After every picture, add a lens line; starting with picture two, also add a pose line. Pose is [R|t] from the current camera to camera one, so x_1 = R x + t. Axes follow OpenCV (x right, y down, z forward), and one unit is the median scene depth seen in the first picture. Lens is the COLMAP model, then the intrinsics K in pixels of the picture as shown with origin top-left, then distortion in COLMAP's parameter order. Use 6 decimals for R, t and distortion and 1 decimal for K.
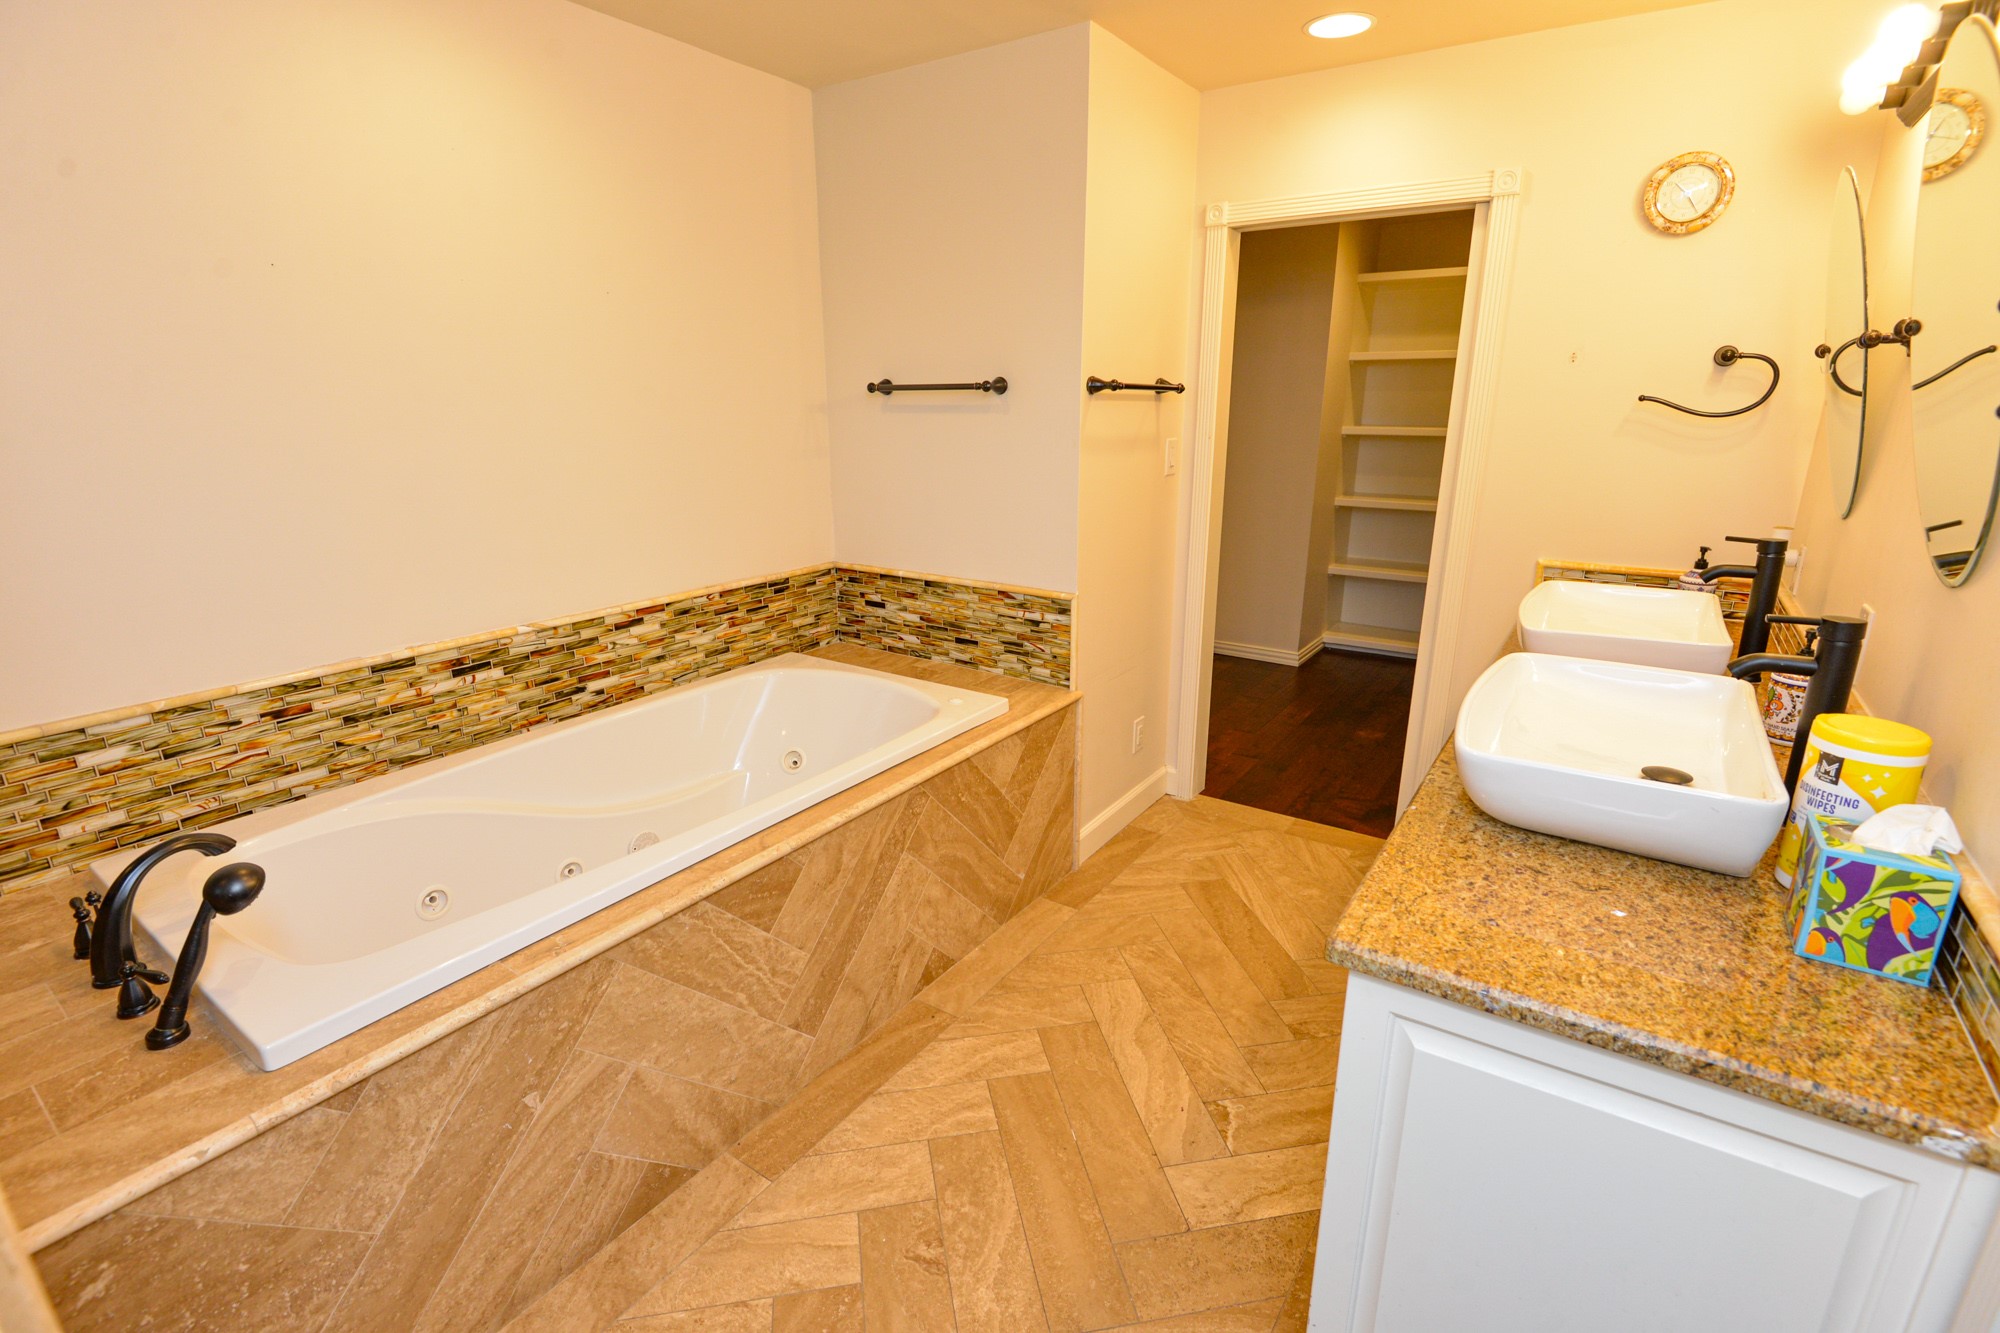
lens RADIAL K [[925.8, 0, 990.5], [0, 925.8, 662.7], [0, 0, 1]] dist [-0.001683, -0.012215]
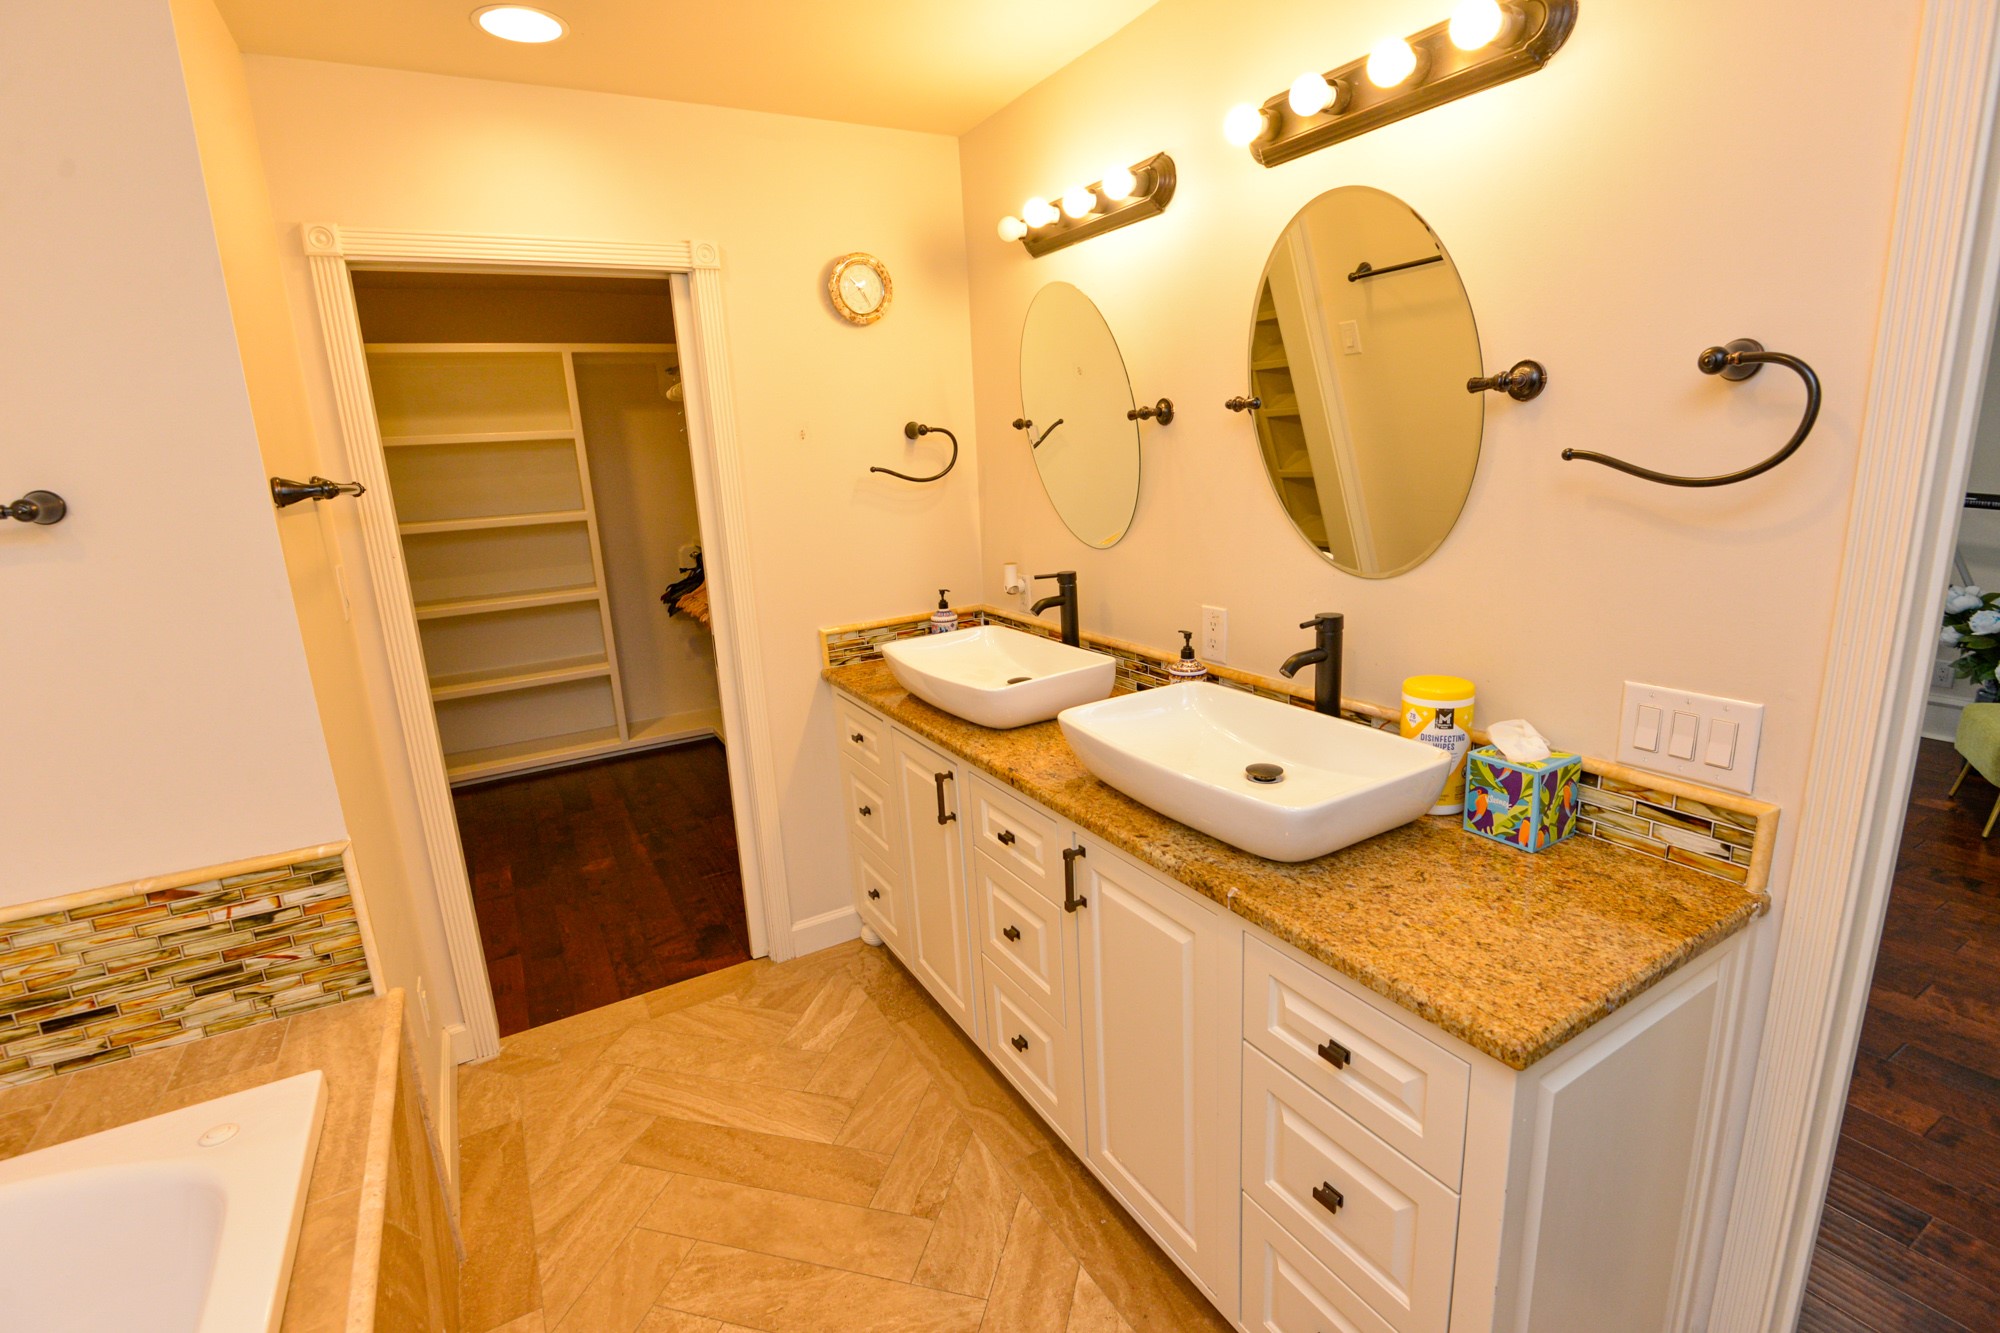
lens RADIAL K [[925.8, 0, 990.5], [0, 925.8, 662.7], [0, 0, 1]] dist [-0.001683, -0.012215]
pose [[0.433528, -0.225695, 0.872419, -0.237260], [0.298531, 0.949430, 0.097270, -0.127646], [-0.850254, 0.218275, 0.478982, 0.383659]]
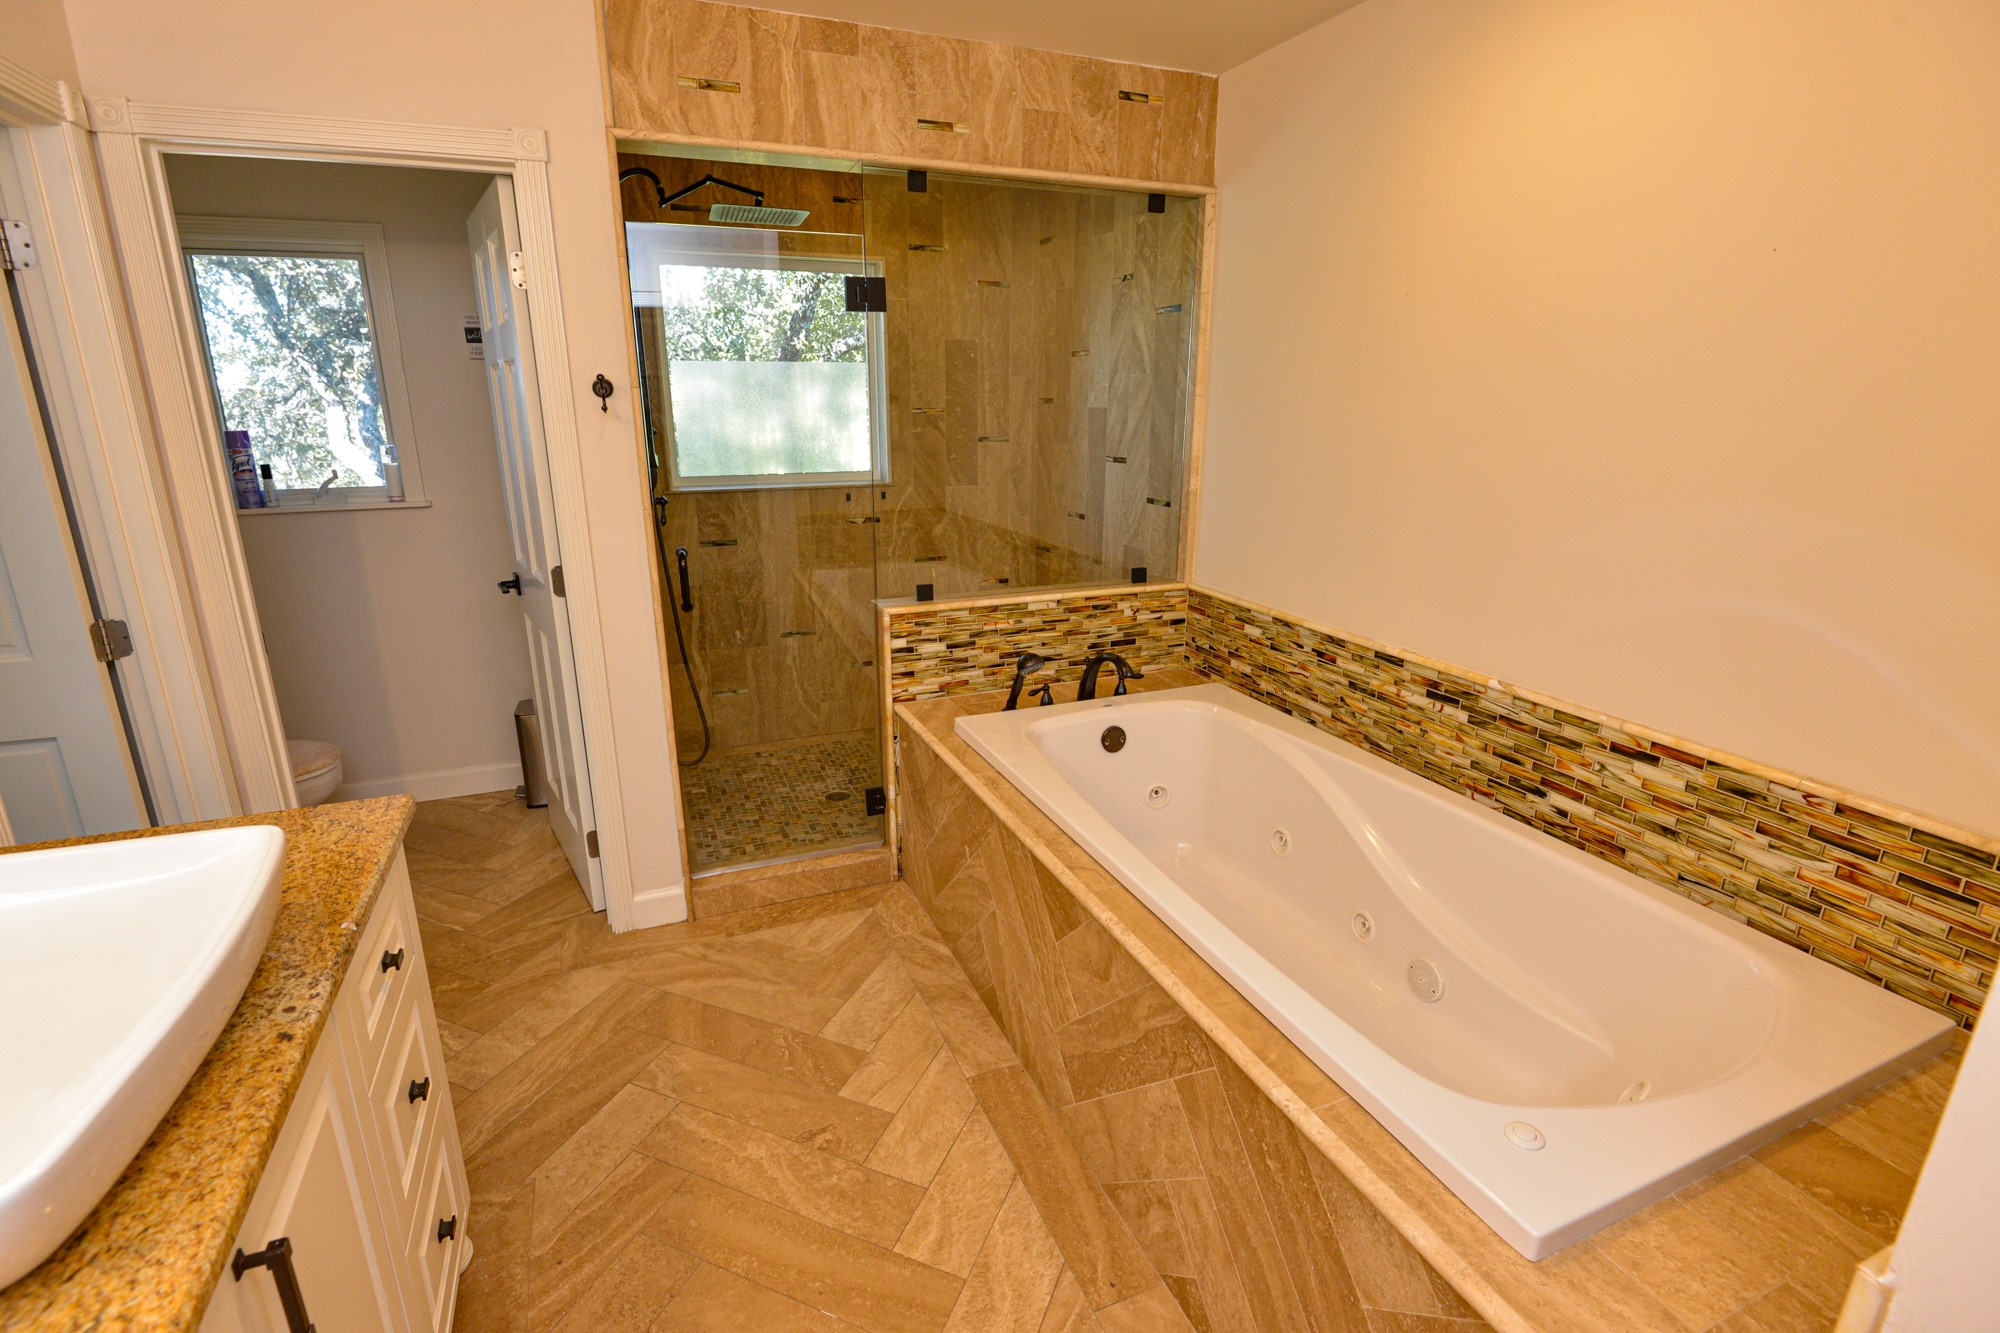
lens RADIAL K [[925.8, 0, 990.5], [0, 925.8, 662.7], [0, 0, 1]] dist [-0.001683, -0.012215]
pose [[-0.543794, 0.235937, -0.805371, 0.409017], [-0.230802, 0.880615, 0.413820, -0.285728], [0.806857, 0.410914, -0.424418, 0.934720]]
